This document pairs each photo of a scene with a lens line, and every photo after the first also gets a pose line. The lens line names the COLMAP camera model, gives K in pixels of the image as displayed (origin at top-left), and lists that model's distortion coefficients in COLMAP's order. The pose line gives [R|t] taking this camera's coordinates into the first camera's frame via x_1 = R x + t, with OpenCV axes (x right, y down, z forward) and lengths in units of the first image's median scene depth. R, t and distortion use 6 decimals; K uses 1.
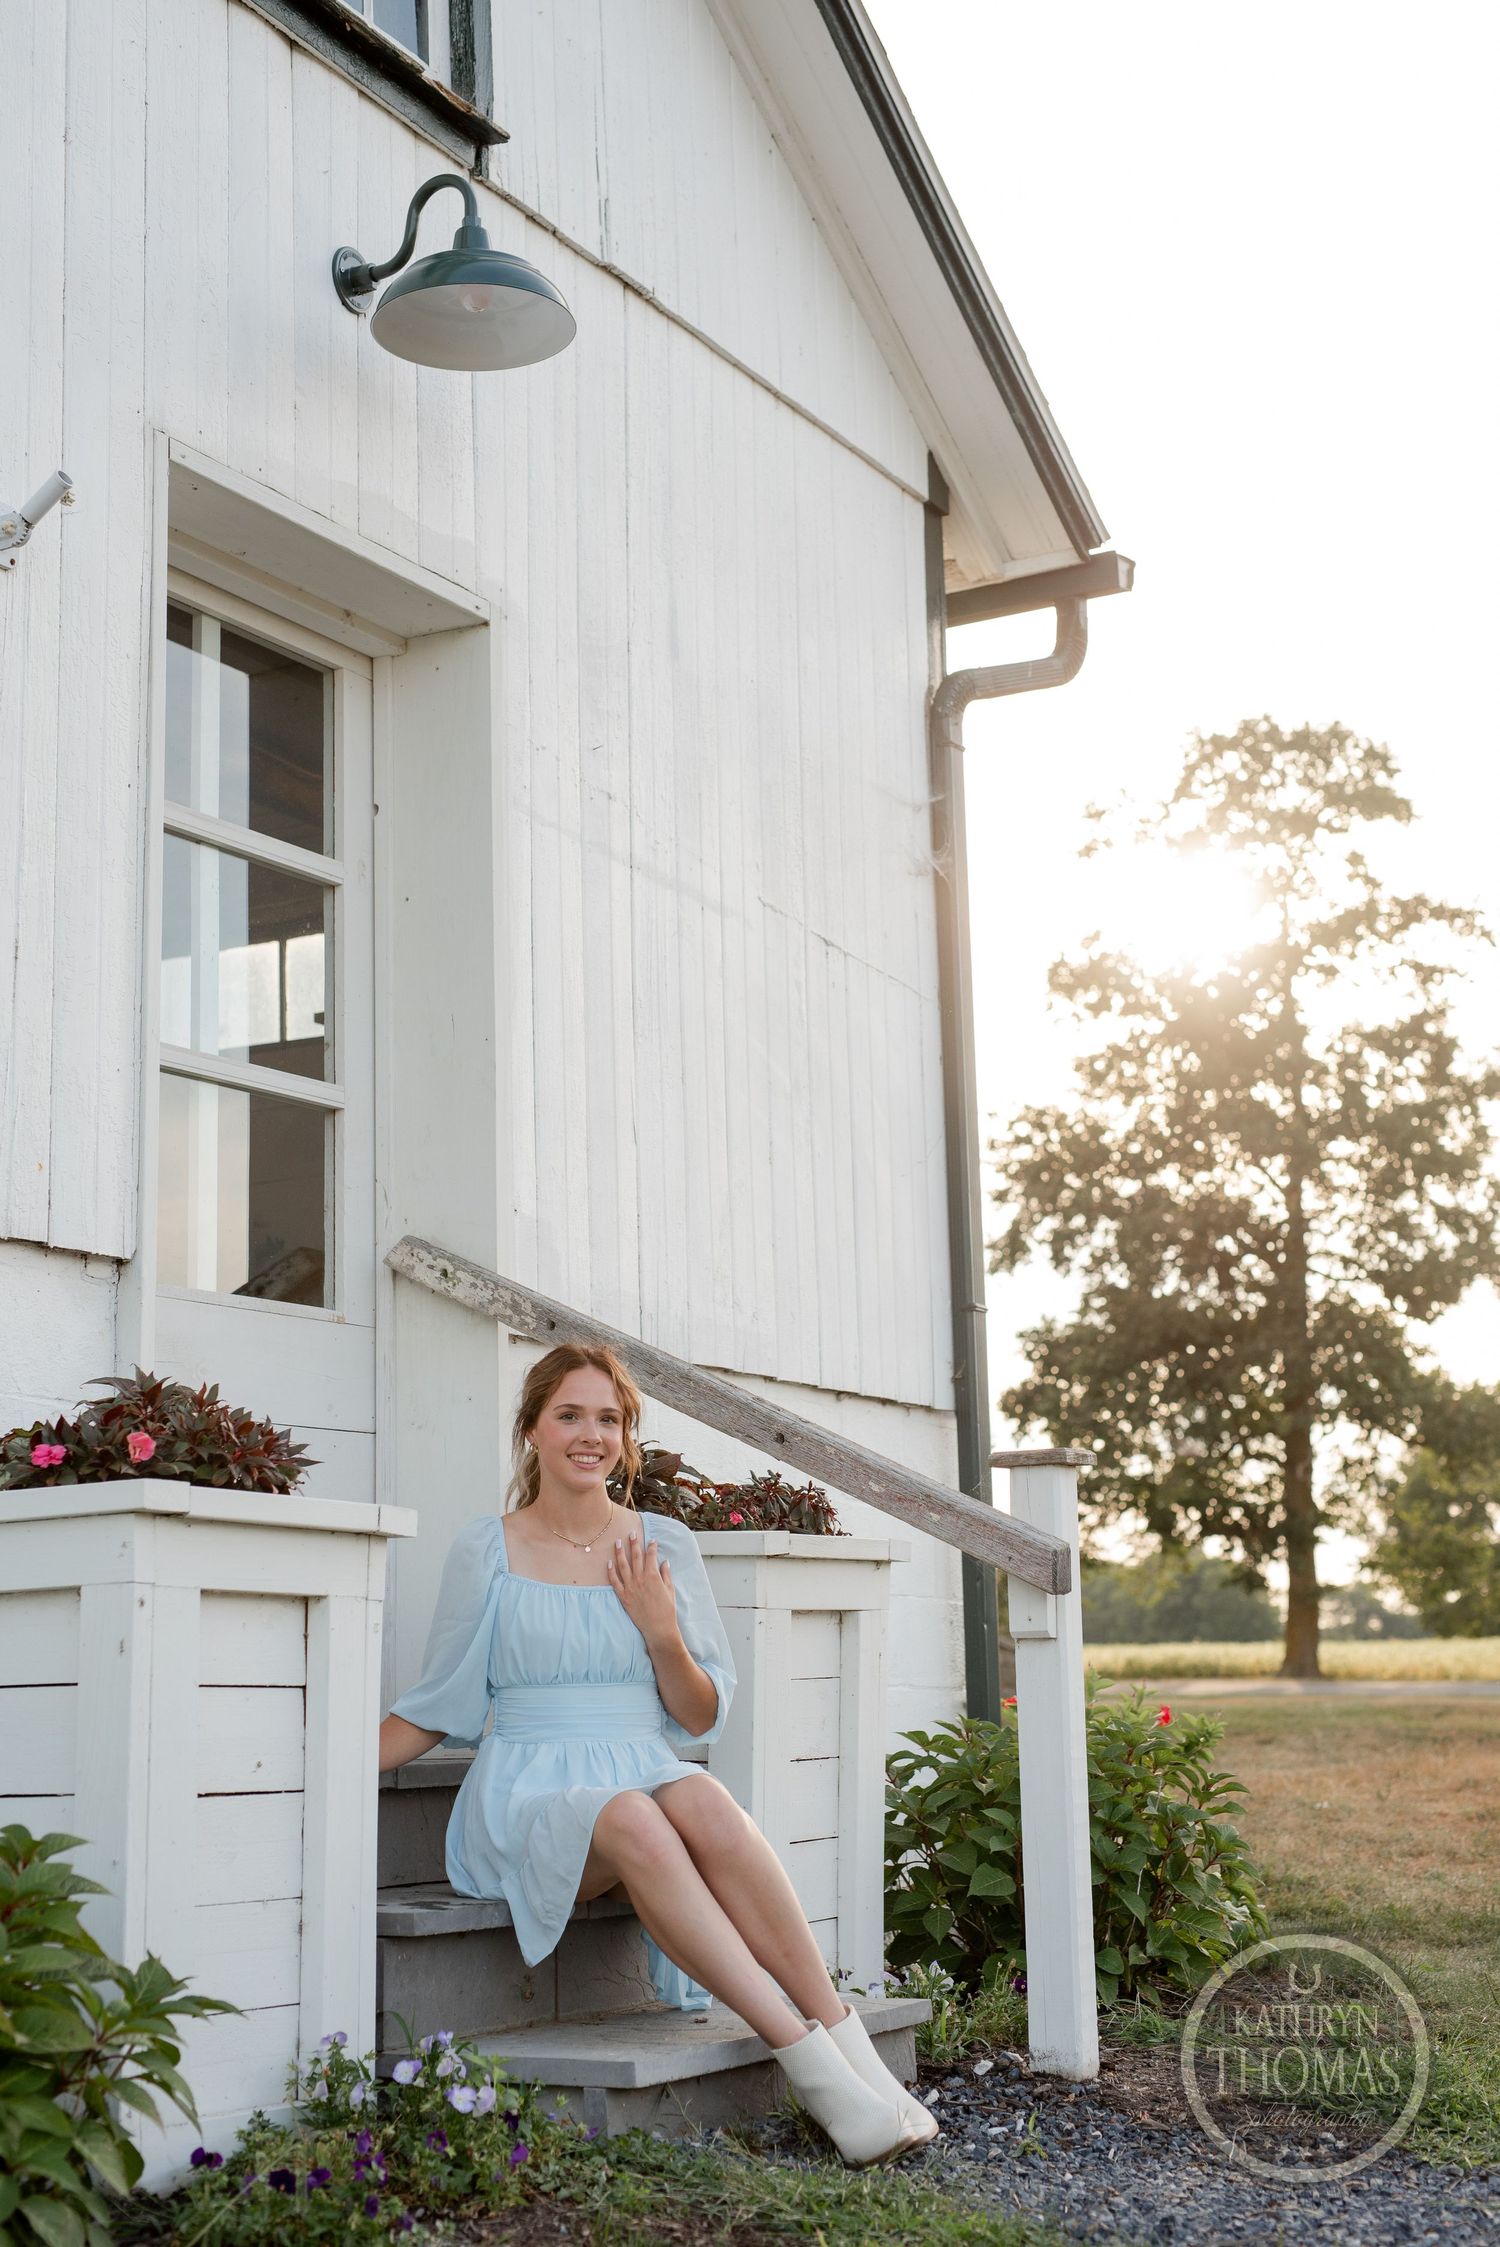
lens RADIAL K [[3092.2, 0, 758.0], [0, 3092.2, 1141.8], [0, 0, 1]] dist [0.005886, 0.001775]
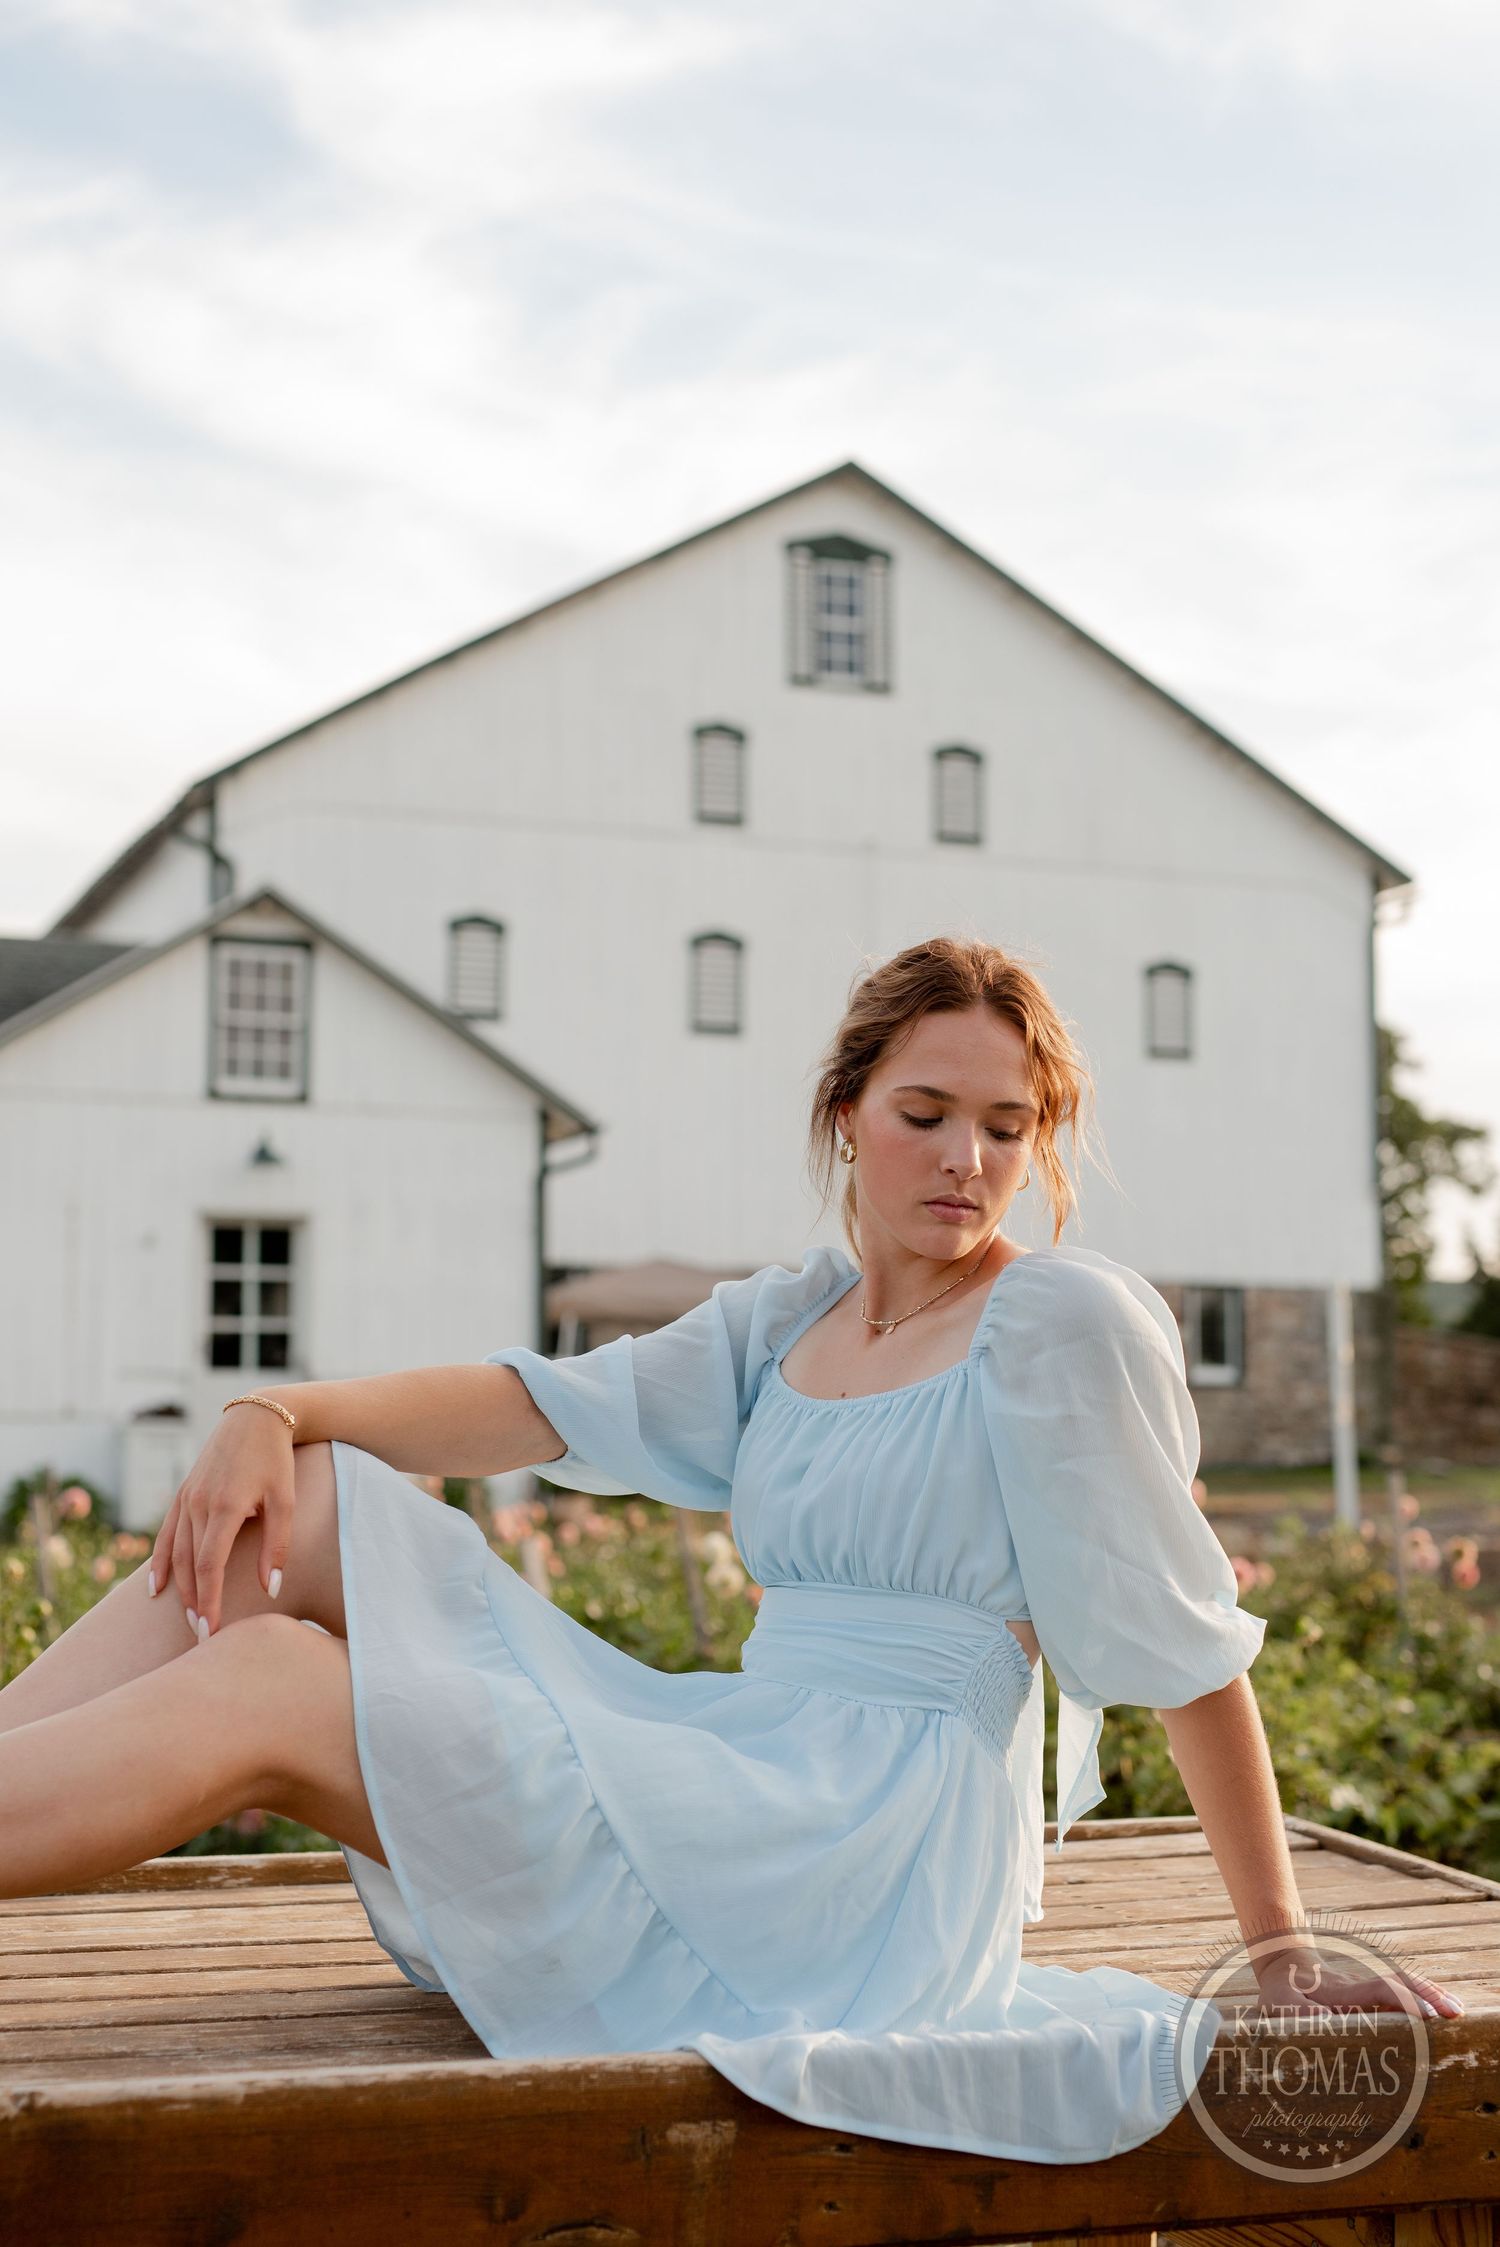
lens RADIAL K [[3092.2, 0, 758.0], [0, 3092.2, 1141.8], [0, 0, 1]] dist [0.005886, 0.001775]
pose [[0.765288, -0.045035, -0.642111, 2.531403], [0.095524, 0.994450, 0.044102, -0.317890], [0.636561, -0.095088, 0.765342, -1.522863]]
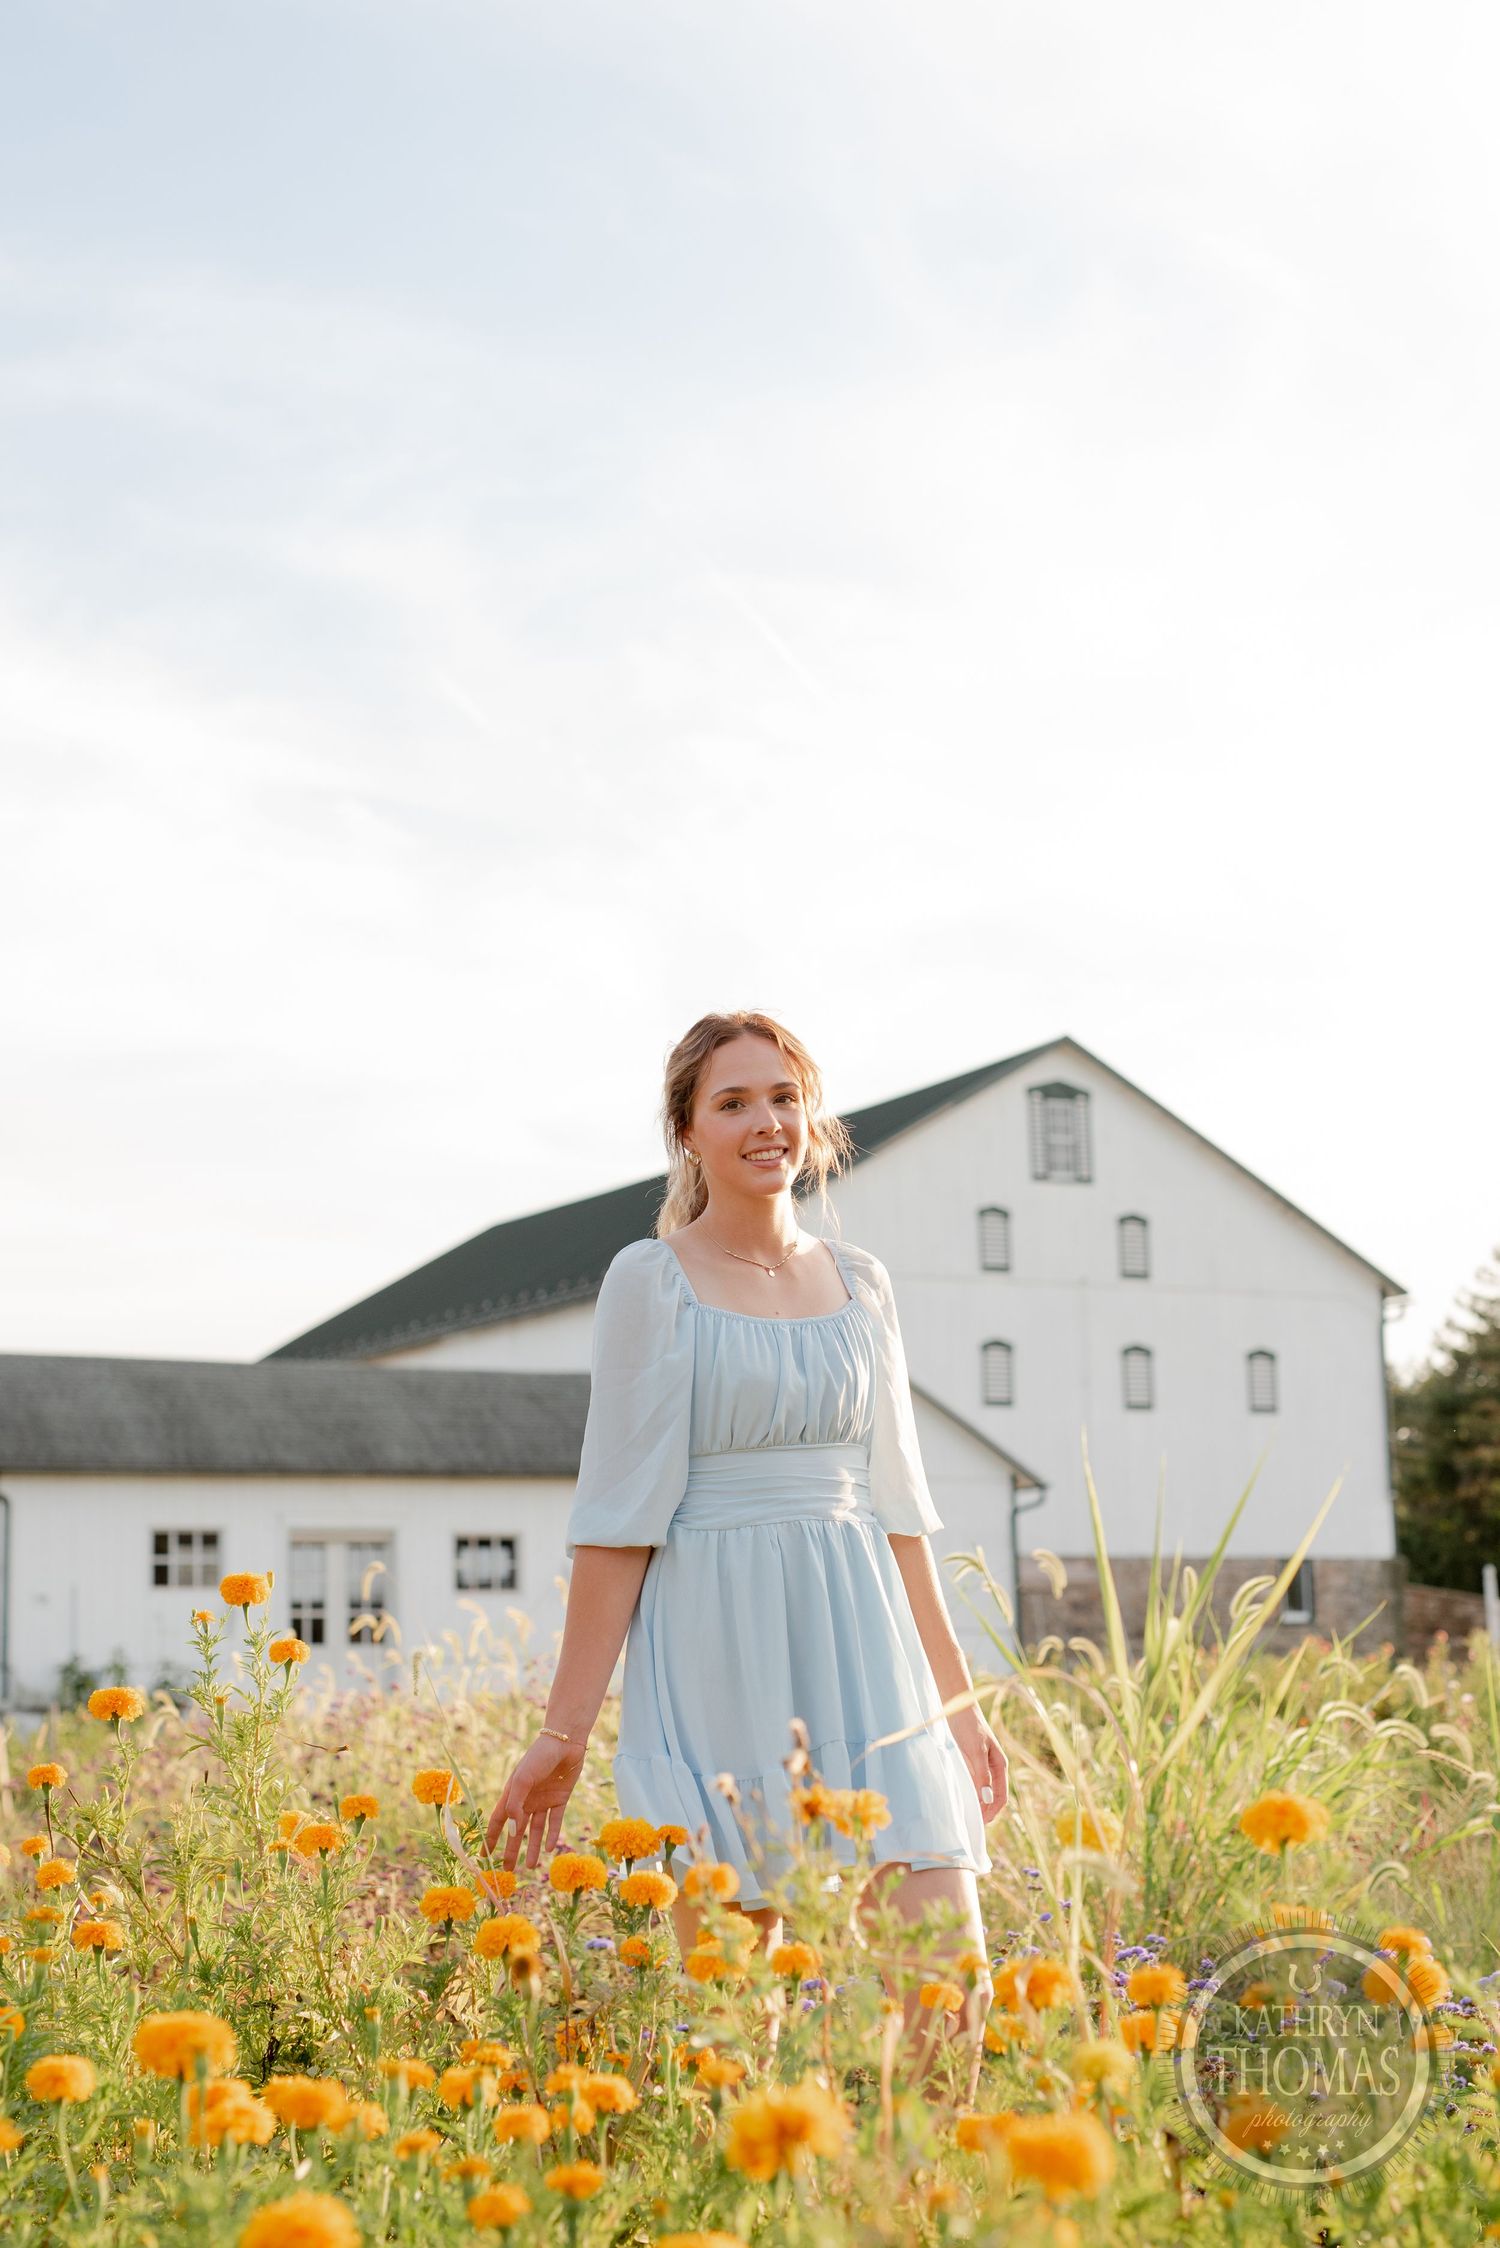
lens RADIAL K [[3370.5, 0, 750.9], [0, 3370.5, 1137.7], [0, 0, 1]] dist [-0.012215, 0.021003]
pose [[0.833104, -0.089640, -0.545804, 3.429225], [0.100504, 0.994887, -0.009988, -0.892461], [0.543909, -0.046534, 0.837853, -4.974871]]
